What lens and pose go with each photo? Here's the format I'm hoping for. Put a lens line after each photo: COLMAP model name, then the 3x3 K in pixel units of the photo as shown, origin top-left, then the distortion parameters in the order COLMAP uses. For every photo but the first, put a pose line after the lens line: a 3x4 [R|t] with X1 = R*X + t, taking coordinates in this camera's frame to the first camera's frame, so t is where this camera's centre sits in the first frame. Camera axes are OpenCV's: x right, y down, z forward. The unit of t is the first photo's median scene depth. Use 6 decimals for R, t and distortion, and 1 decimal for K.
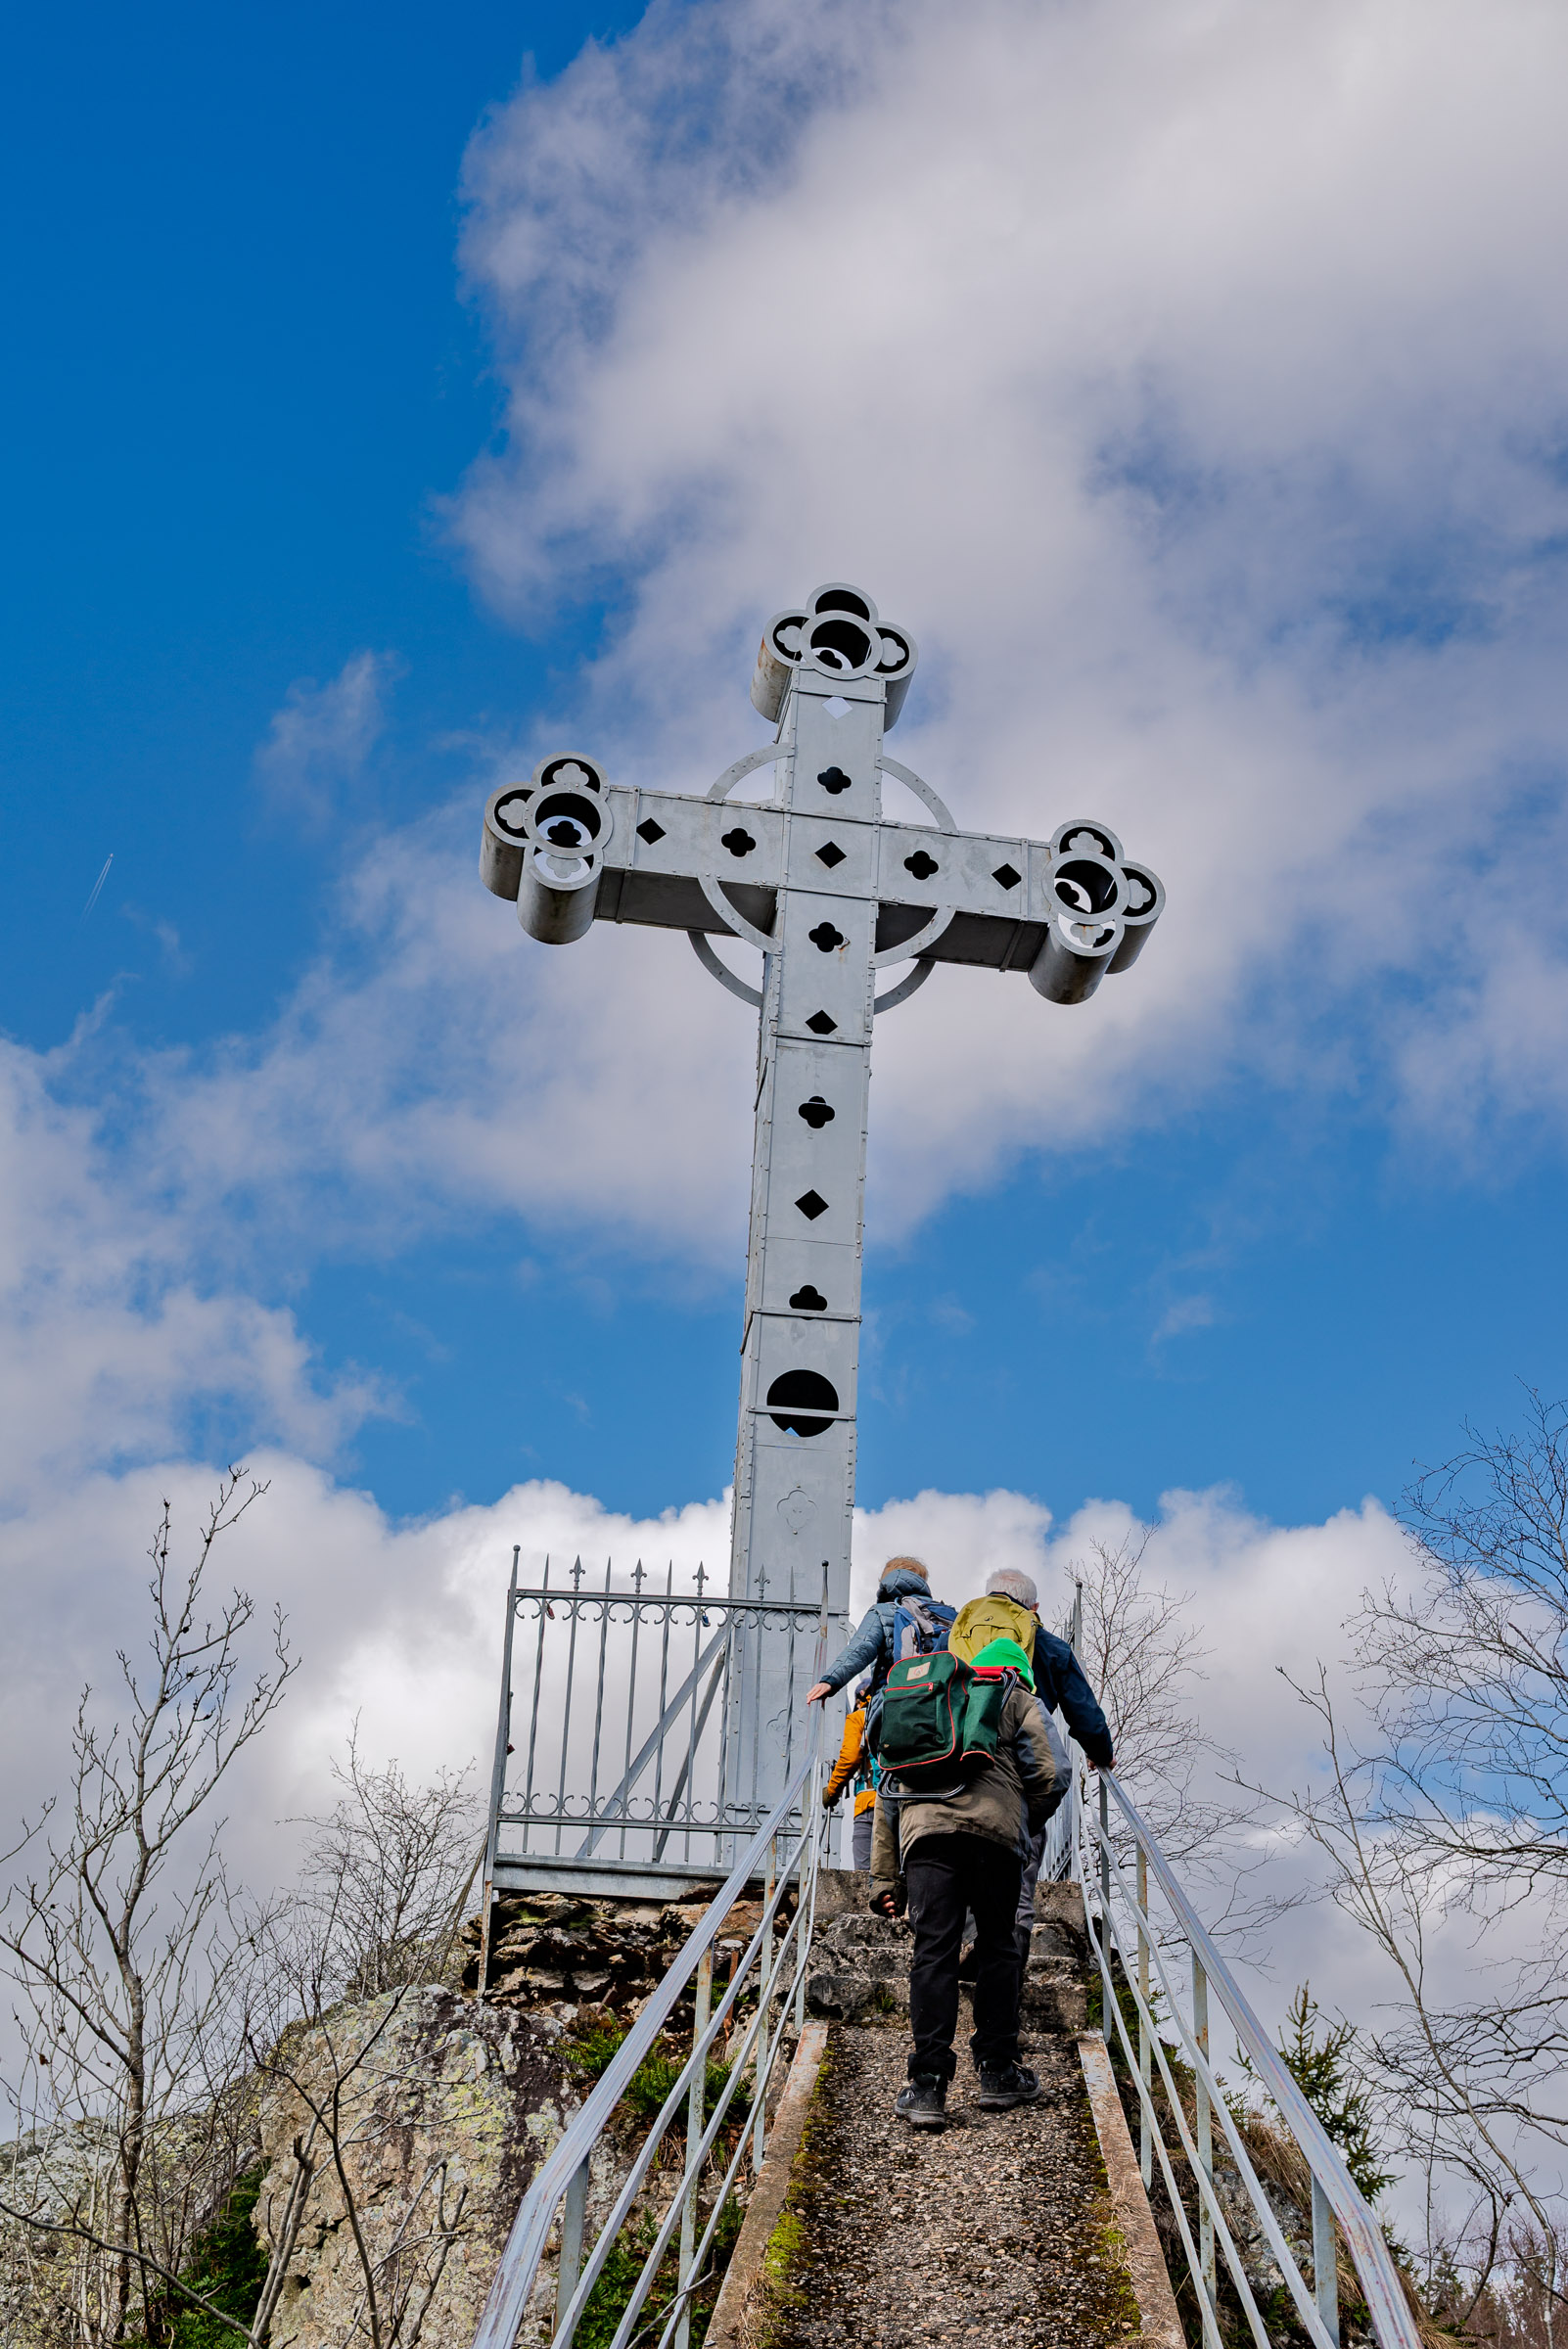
lens RADIAL K [[2712.3, 0, 800.8], [0, 2712.3, 1121.8], [0, 0, 1]] dist [0.006547, 0.000000]
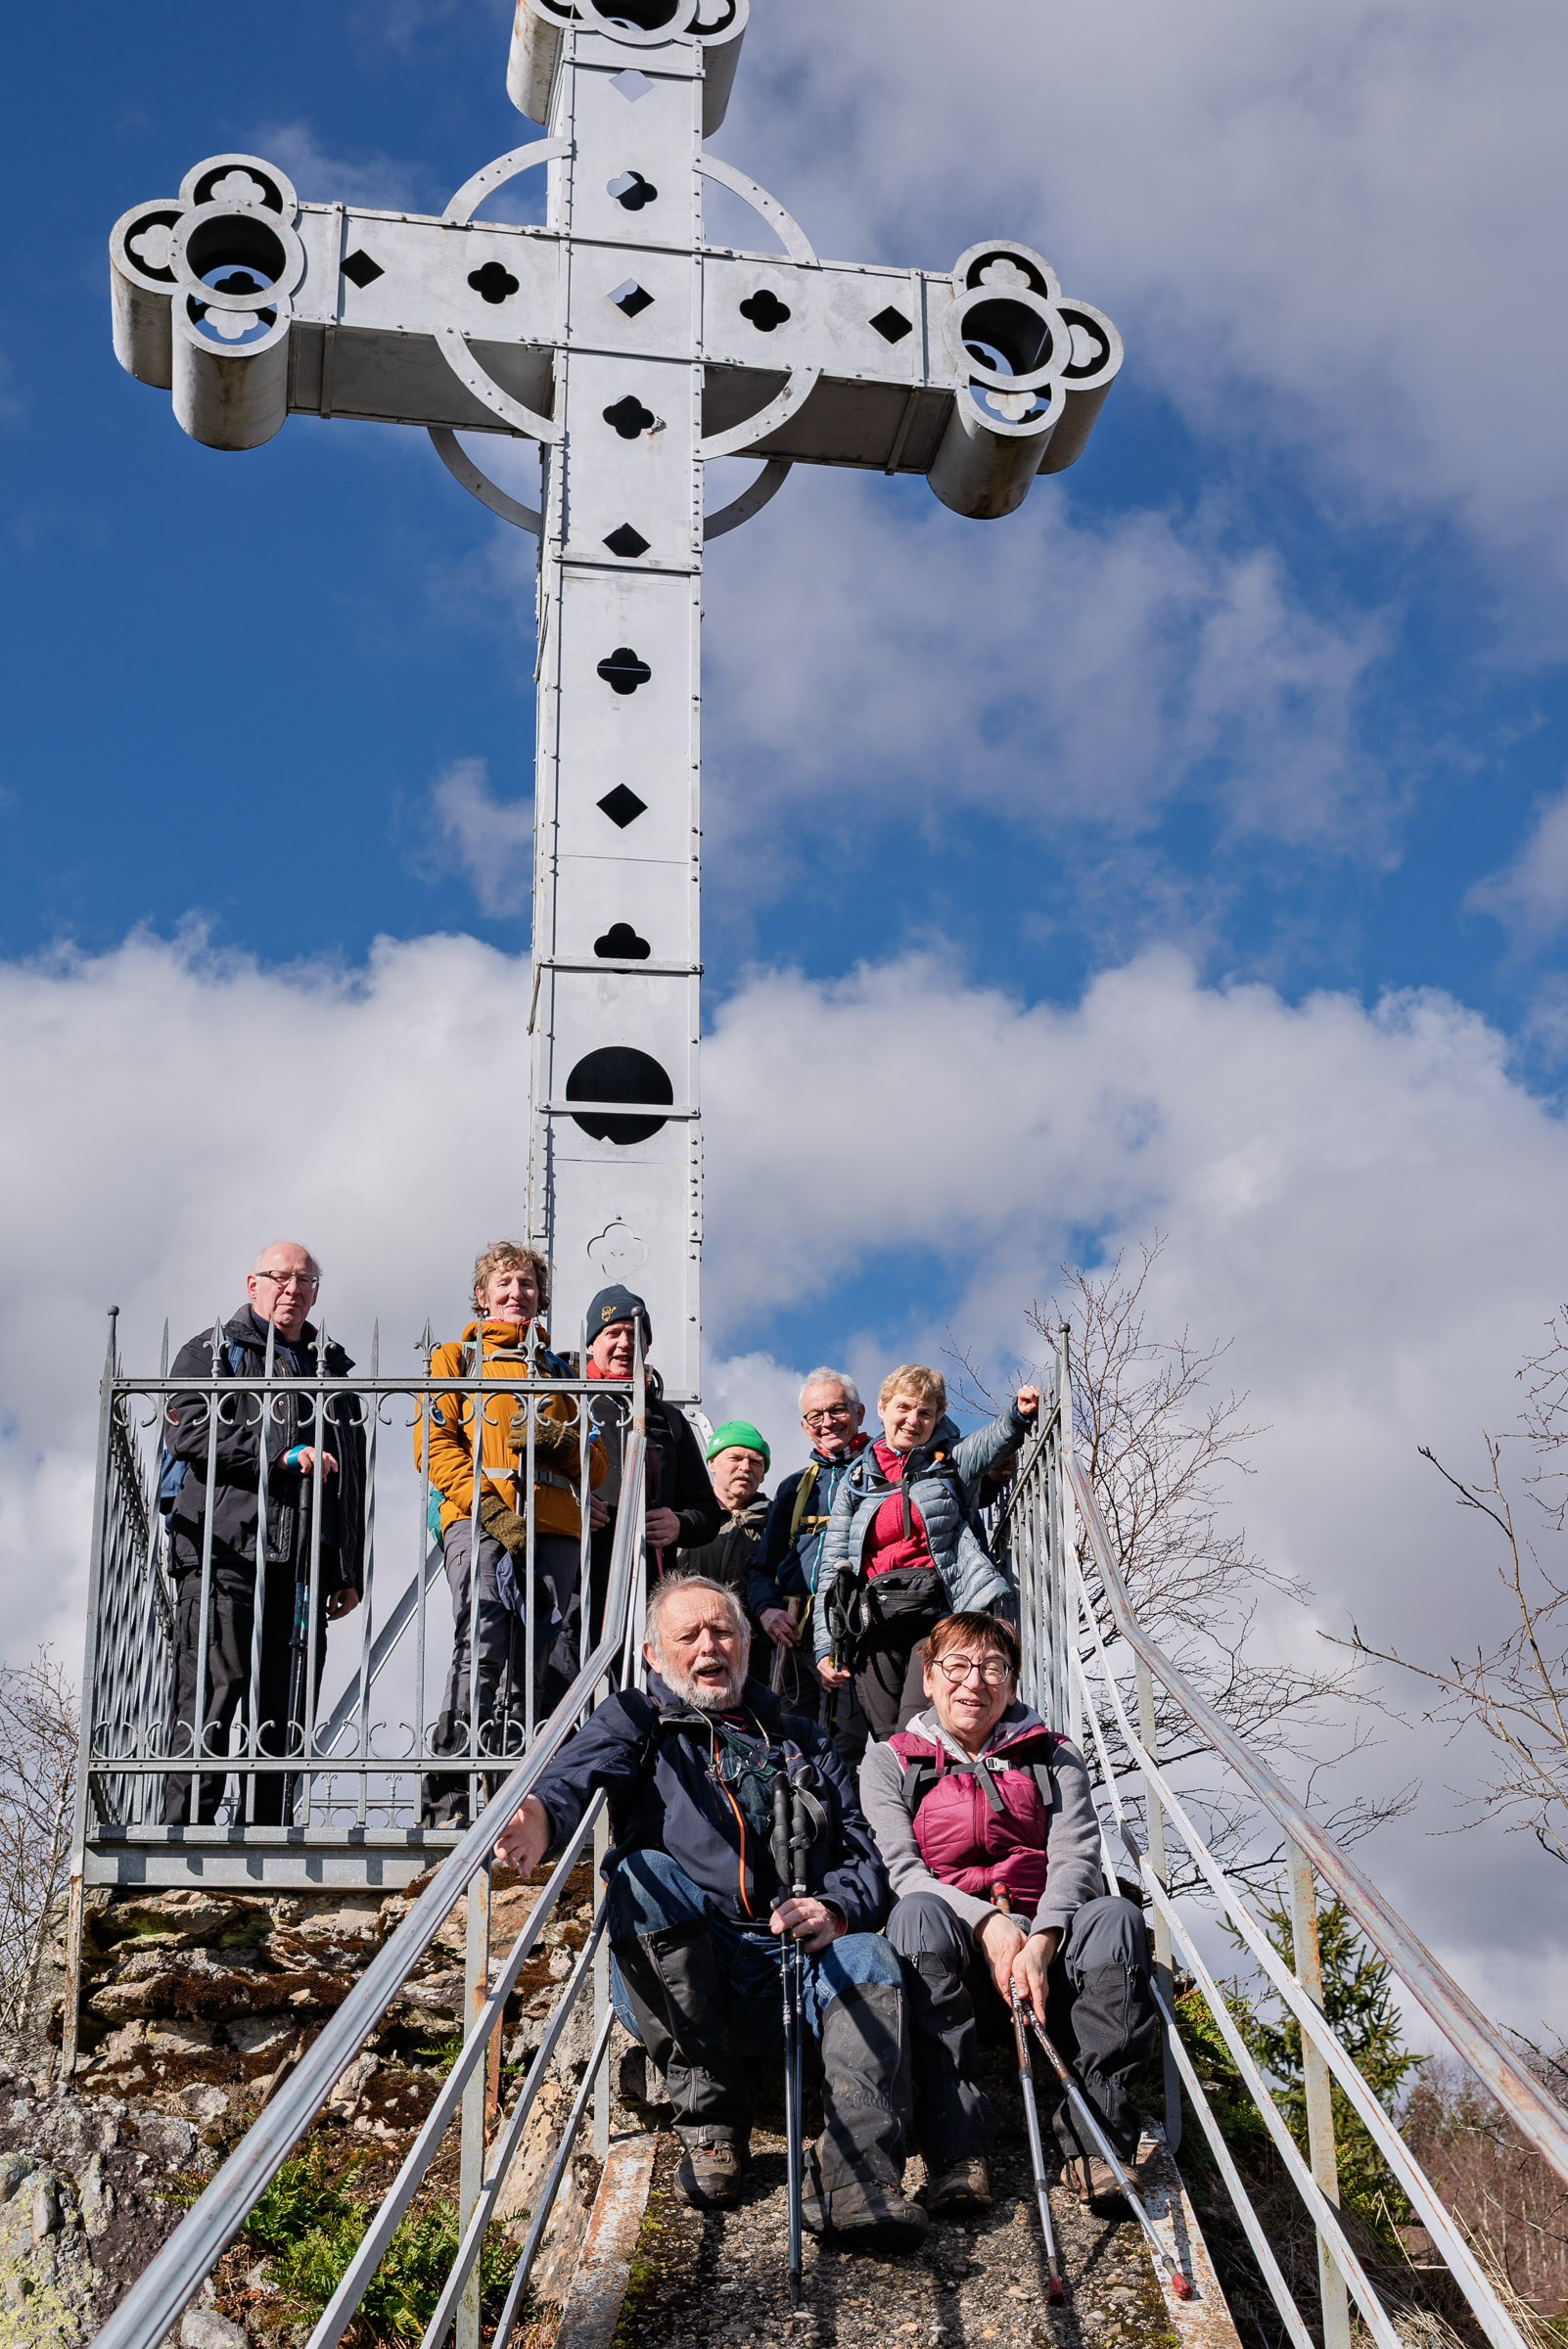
lens RADIAL K [[2712.3, 0, 783.4], [0, 2712.3, 1174.2], [0, 0, 1]] dist [0.006547, 0.000000]
pose [[0.998436, -0.044531, 0.033794, 0.016524], [0.041305, 0.995012, 0.090807, 0.059741], [-0.037669, -0.089269, 0.995295, 0.306436]]
